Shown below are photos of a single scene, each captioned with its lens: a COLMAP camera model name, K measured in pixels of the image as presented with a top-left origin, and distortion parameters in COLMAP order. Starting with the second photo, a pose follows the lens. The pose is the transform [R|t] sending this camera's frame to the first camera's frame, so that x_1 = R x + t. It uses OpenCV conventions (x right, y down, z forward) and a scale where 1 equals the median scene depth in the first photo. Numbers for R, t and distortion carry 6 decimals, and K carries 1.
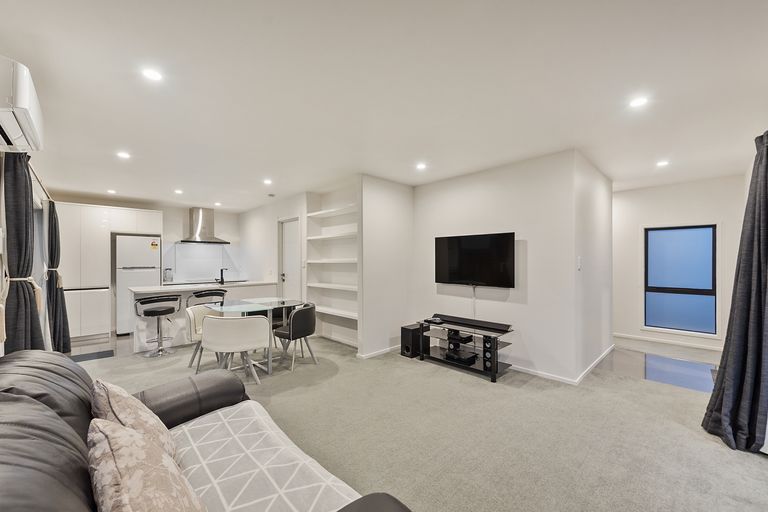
lens RADIAL K [[302.0, 0, 382.6], [0, 302.0, 258.7], [0, 0, 1]] dist [0.003001, -0.000116]
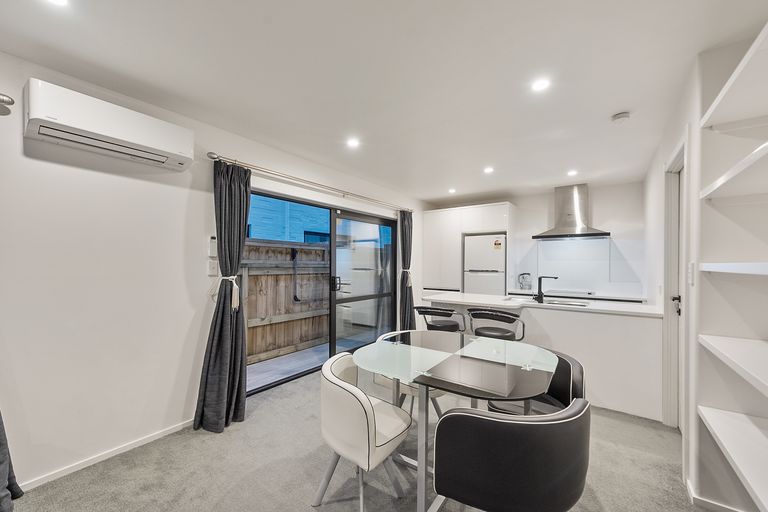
lens RADIAL K [[302.0, 0, 377.3], [0, 302.0, 263.0], [0, 0, 1]] dist [0.003001, -0.000116]
pose [[0.156008, 0.002706, -0.987752, 0.016271], [0.000251, 0.999996, 0.002779, 0.003625], [0.987756, -0.000681, 0.156007, 0.530209]]
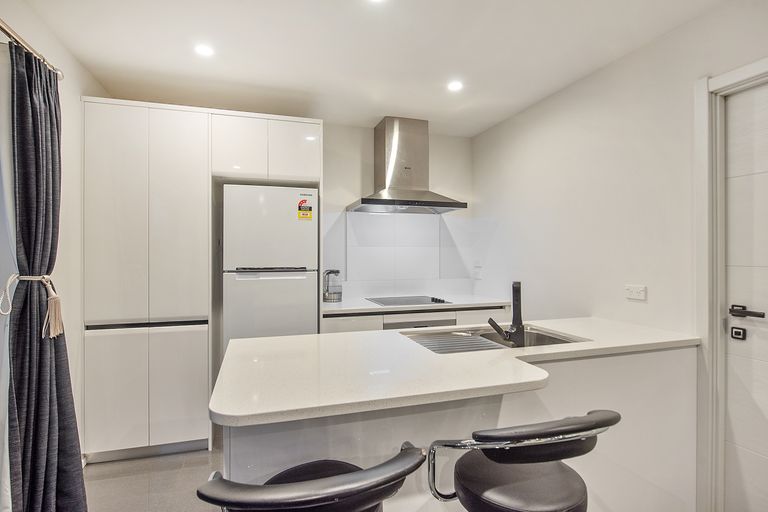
lens RADIAL K [[393.4, 0, 378.3], [0, 393.4, 251.5], [0, 0, 1]] dist [-0.003915, -0.000053]
pose [[0.889254, 0.002338, -0.457408, -0.441823], [-0.000985, 0.999994, 0.003197, 0.005291], [0.457413, -0.002392, 0.889251, 0.596450]]
